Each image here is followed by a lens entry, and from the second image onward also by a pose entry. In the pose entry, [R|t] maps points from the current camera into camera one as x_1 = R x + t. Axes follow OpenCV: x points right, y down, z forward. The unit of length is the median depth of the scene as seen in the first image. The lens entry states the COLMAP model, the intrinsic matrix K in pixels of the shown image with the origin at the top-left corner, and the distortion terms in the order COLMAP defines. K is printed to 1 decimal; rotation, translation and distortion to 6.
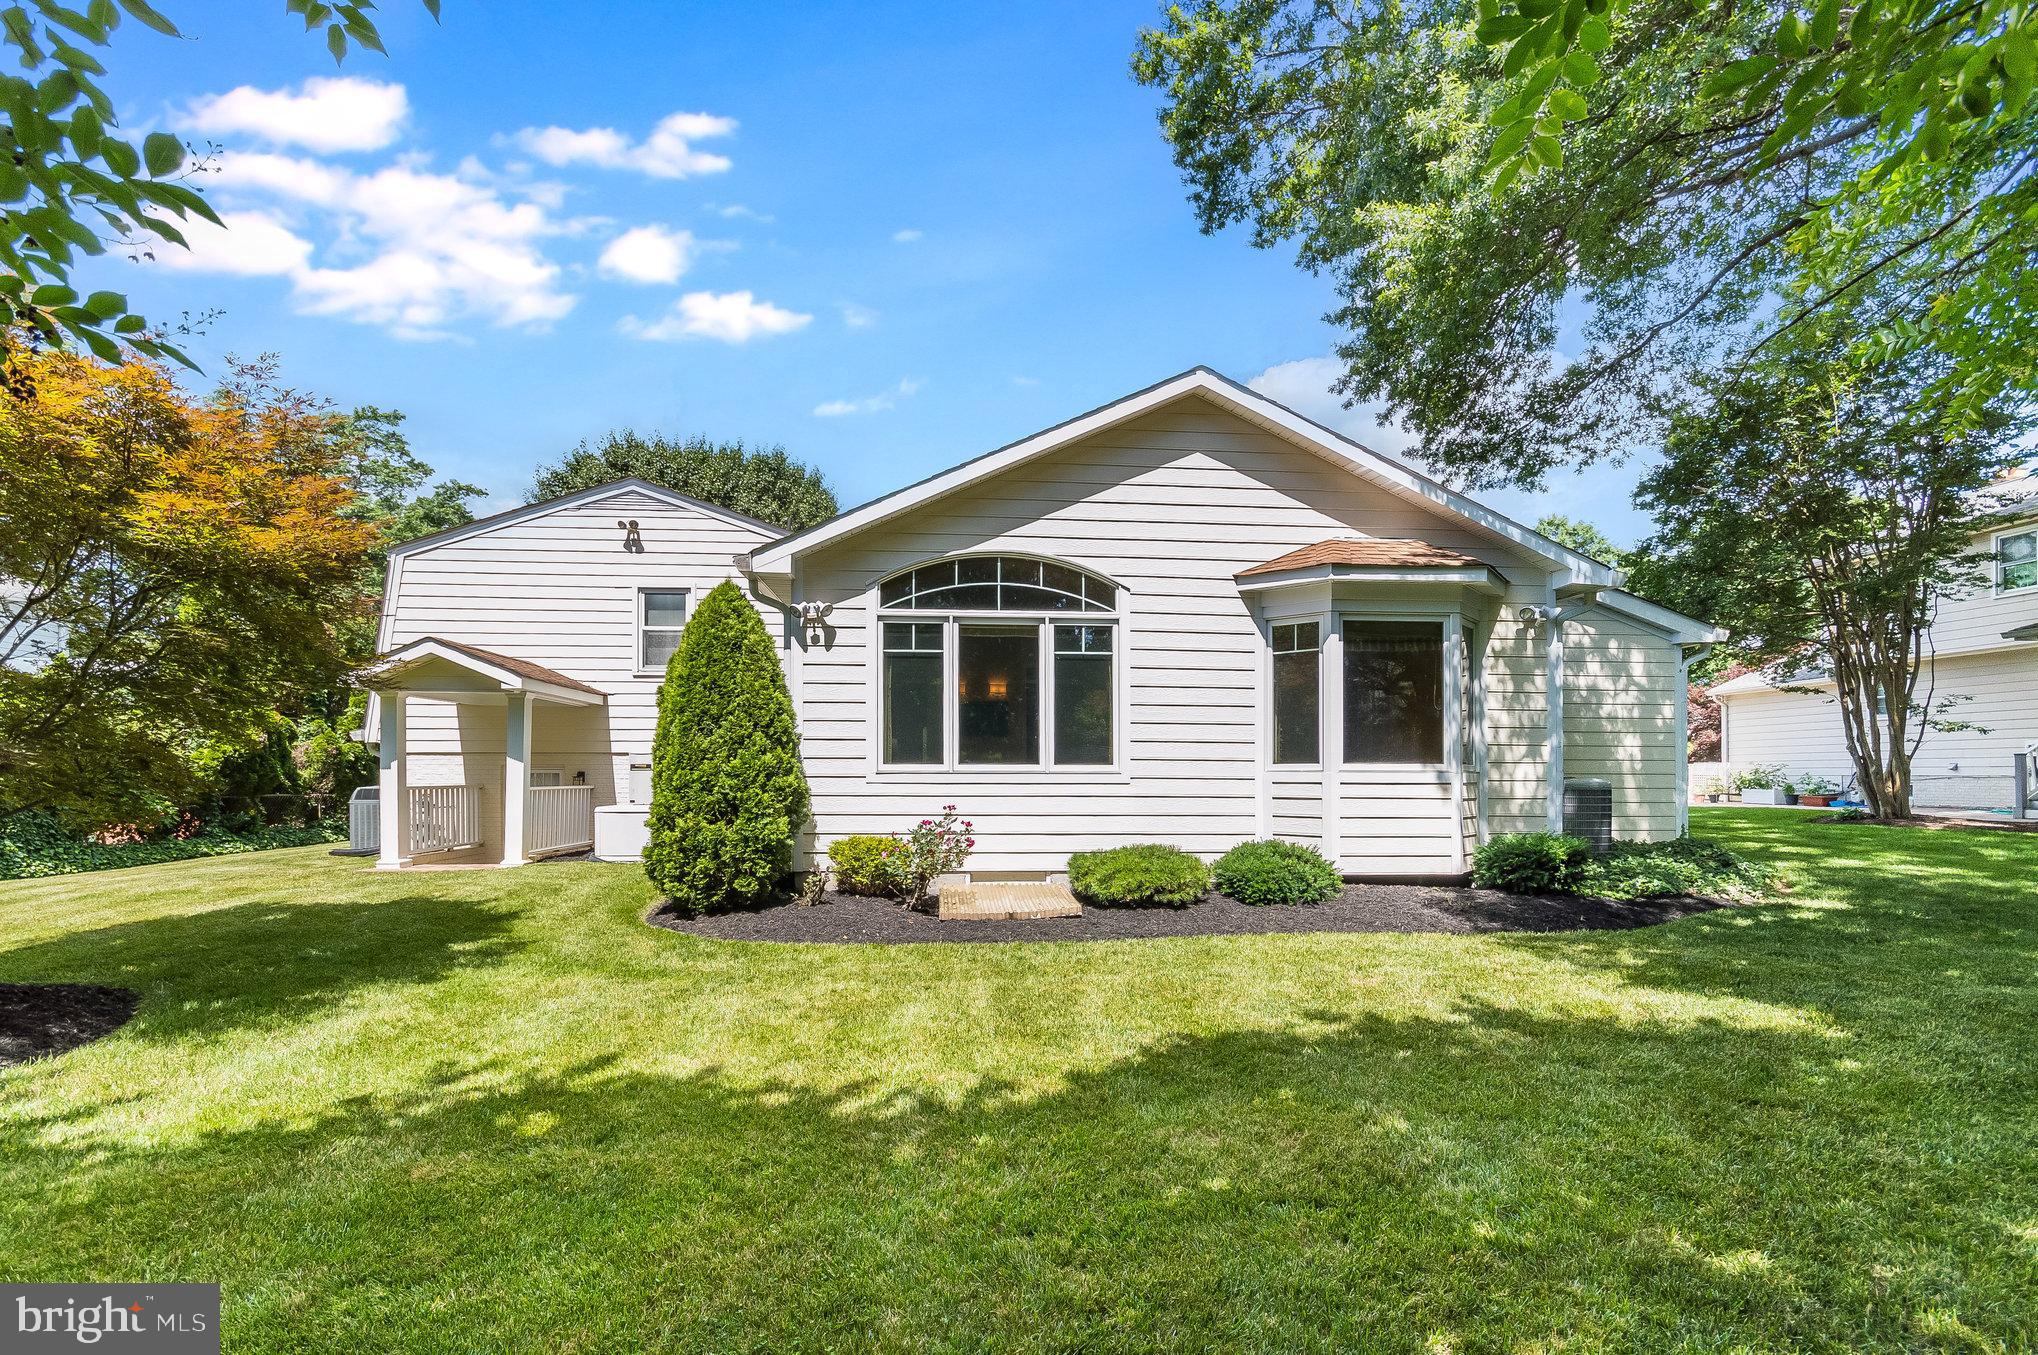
lens RADIAL K [[922.1, 0, 1060.6], [0, 922.1, 770.3], [0, 0, 1]] dist [-0.001030, -0.000042]
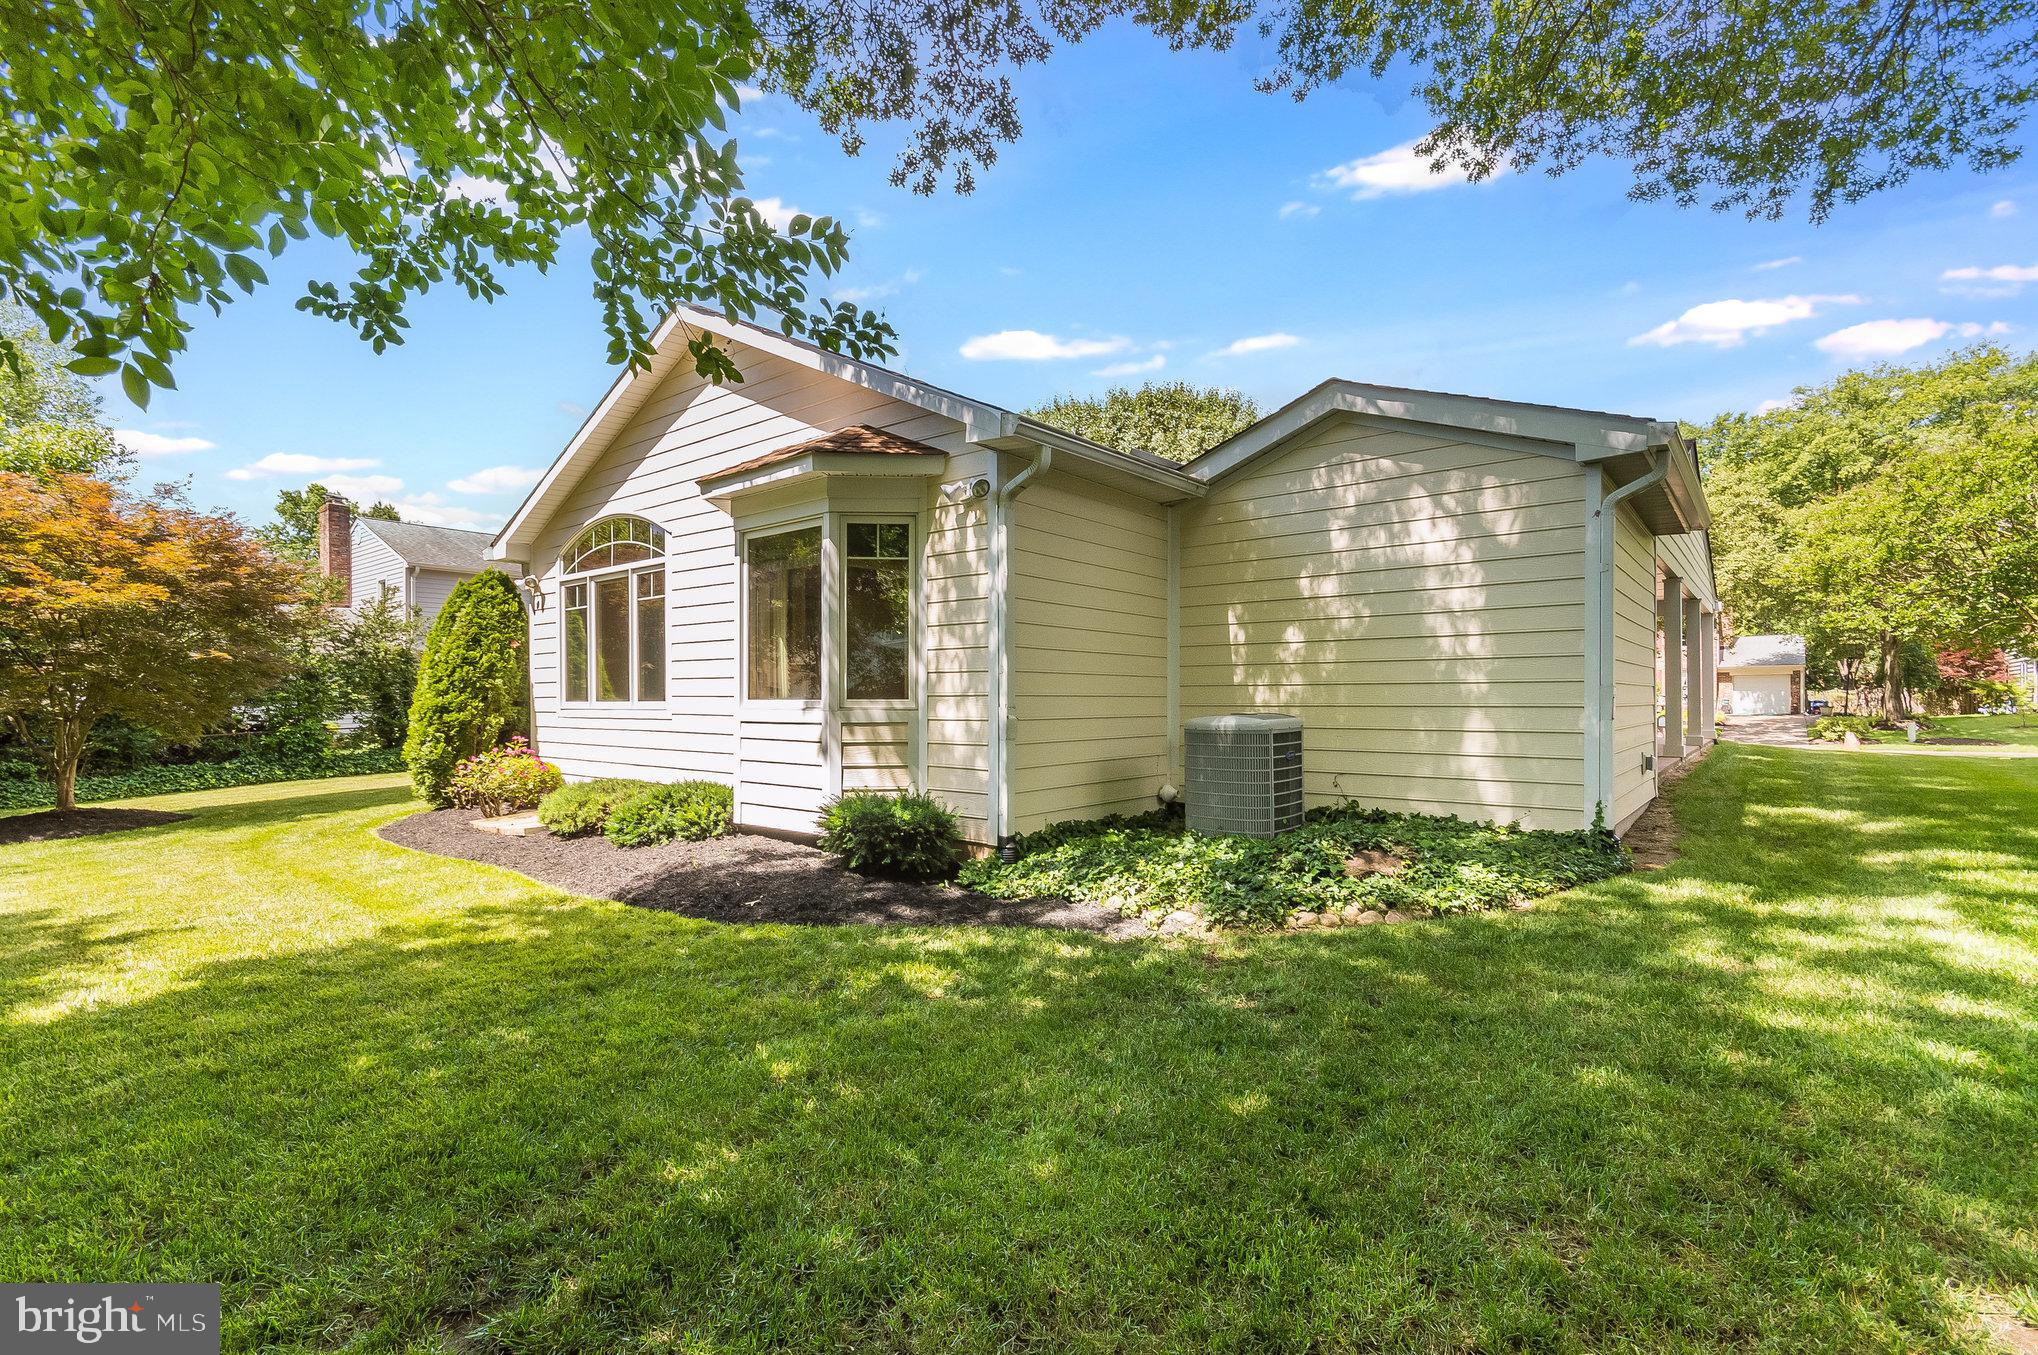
lens RADIAL K [[922.1, 0, 1022.8], [0, 922.1, 689.8], [0, 0, 1]] dist [-0.001030, -0.000042]
pose [[0.733230, -0.011274, -0.679887, 1.065916], [0.014075, 0.999900, -0.001401, -0.013027], [0.679835, -0.008542, 0.733316, 0.508443]]
